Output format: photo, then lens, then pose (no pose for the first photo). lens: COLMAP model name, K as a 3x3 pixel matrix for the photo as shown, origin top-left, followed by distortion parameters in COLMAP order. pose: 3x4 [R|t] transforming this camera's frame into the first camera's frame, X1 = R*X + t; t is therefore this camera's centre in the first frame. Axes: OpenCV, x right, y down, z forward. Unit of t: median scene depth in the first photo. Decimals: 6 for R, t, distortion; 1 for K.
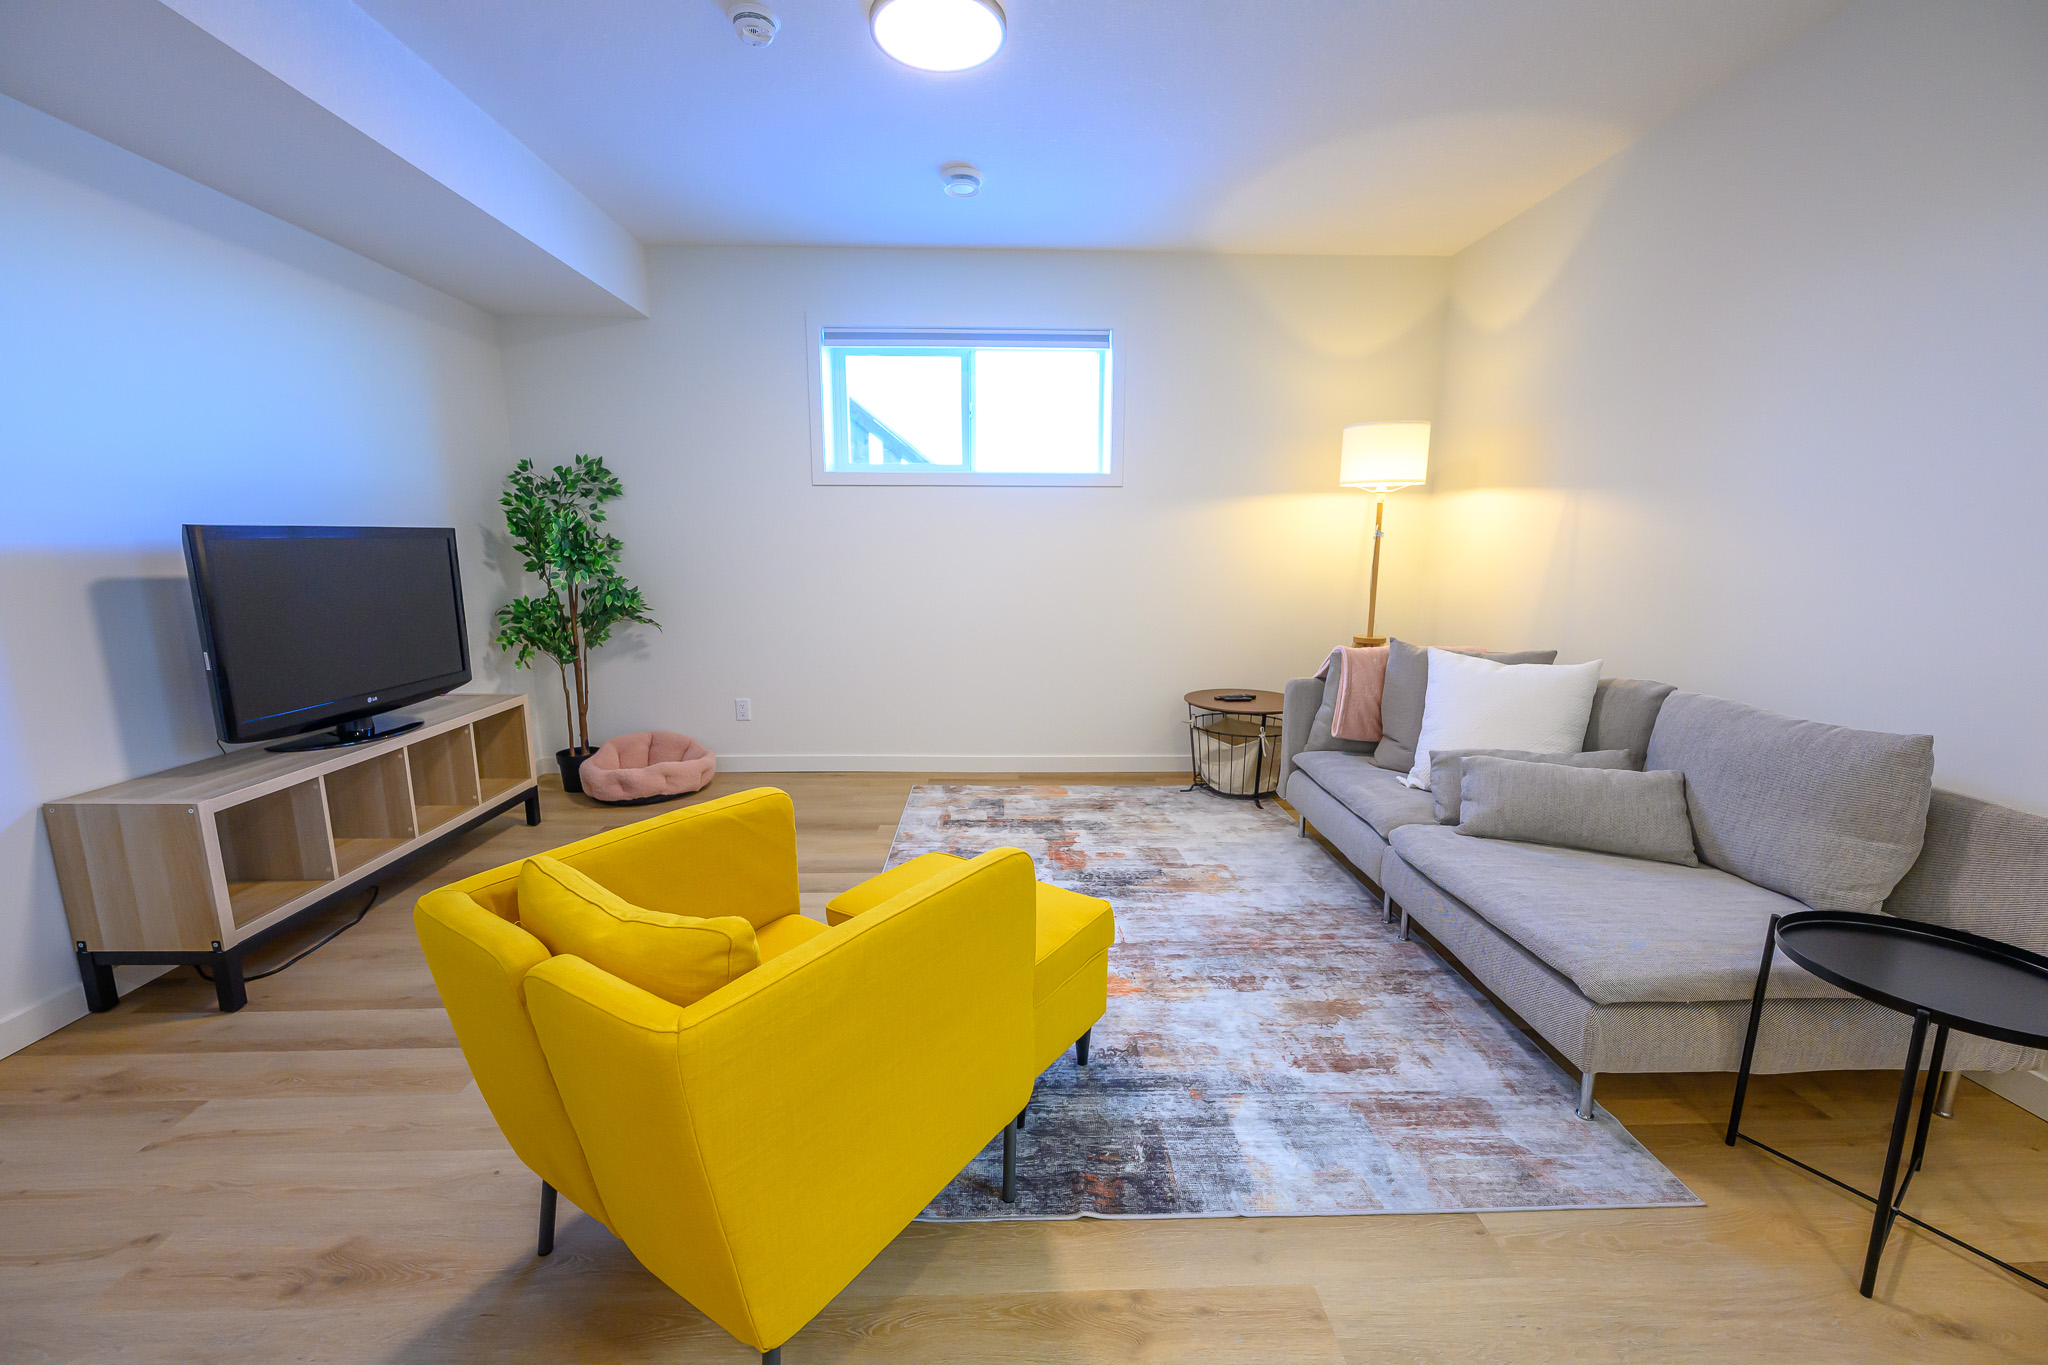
lens RADIAL K [[814.4, 0, 1024.0], [0, 814.4, 682.5], [0, 0, 1]] dist [-0.000987, -0.000161]
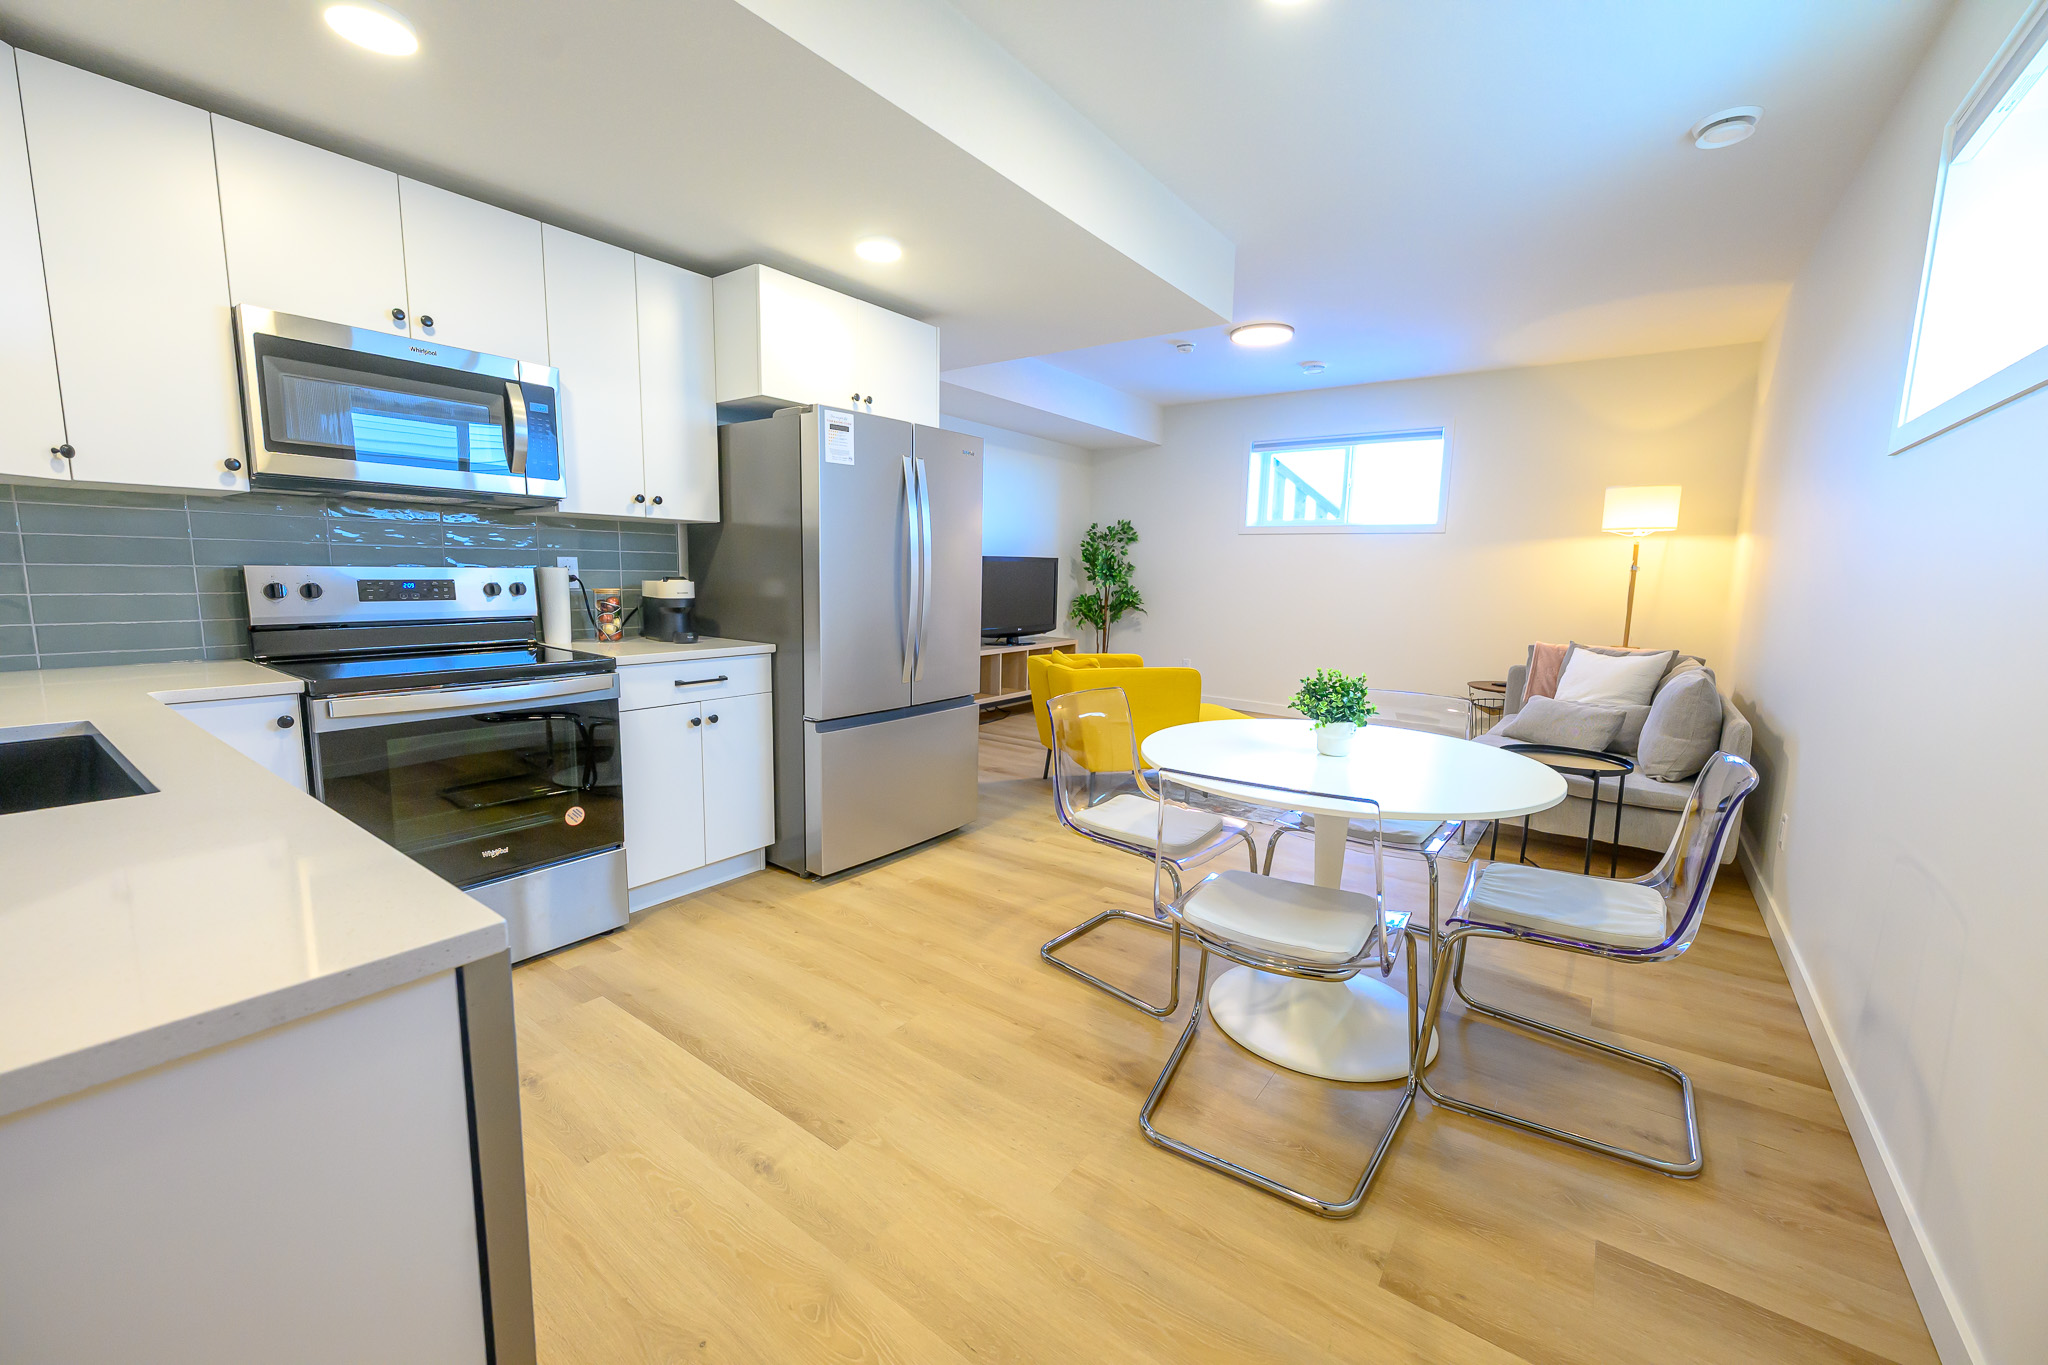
lens RADIAL K [[814.4, 0, 1024.0], [0, 814.4, 682.5], [0, 0, 1]] dist [-0.000987, -0.000161]
pose [[0.786050, 0.101799, -0.609724, 0.488690], [-0.127899, 0.991787, 0.000702, 0.125347], [0.604787, 0.077432, 0.792614, -0.624808]]
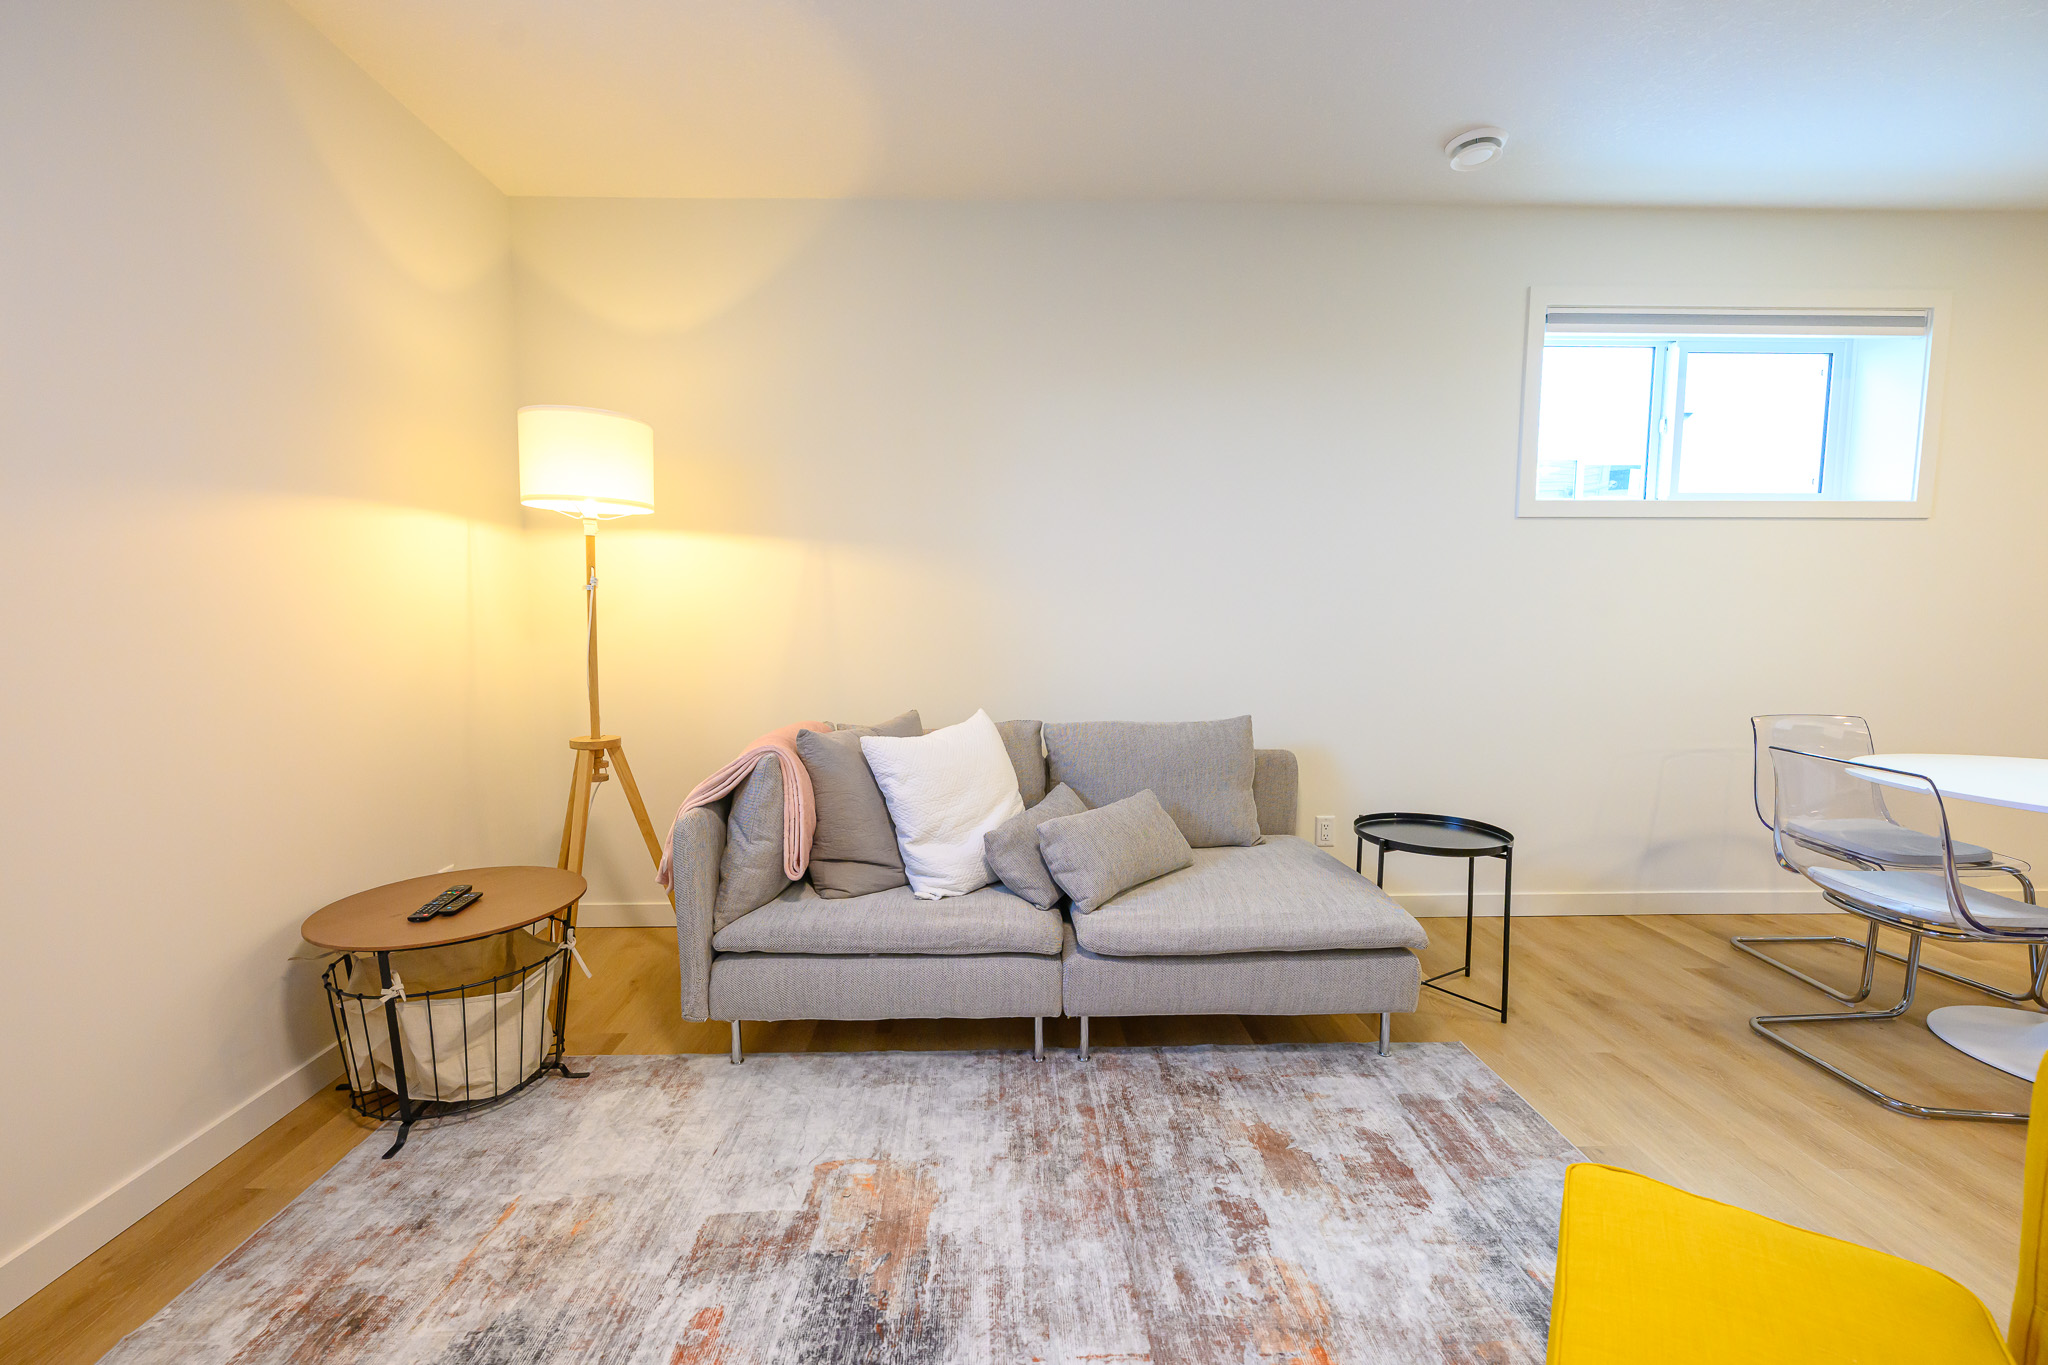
lens RADIAL K [[828.6, 0, 1024.0], [0, 828.6, 682.5], [0, 0, 1]] dist [-0.001170, -0.000105]
pose [[0.009879, -0.090191, 0.995875, -0.240007], [0.173223, 0.981021, 0.087128, -0.103048], [-0.984833, 0.171648, 0.025315, 0.668001]]
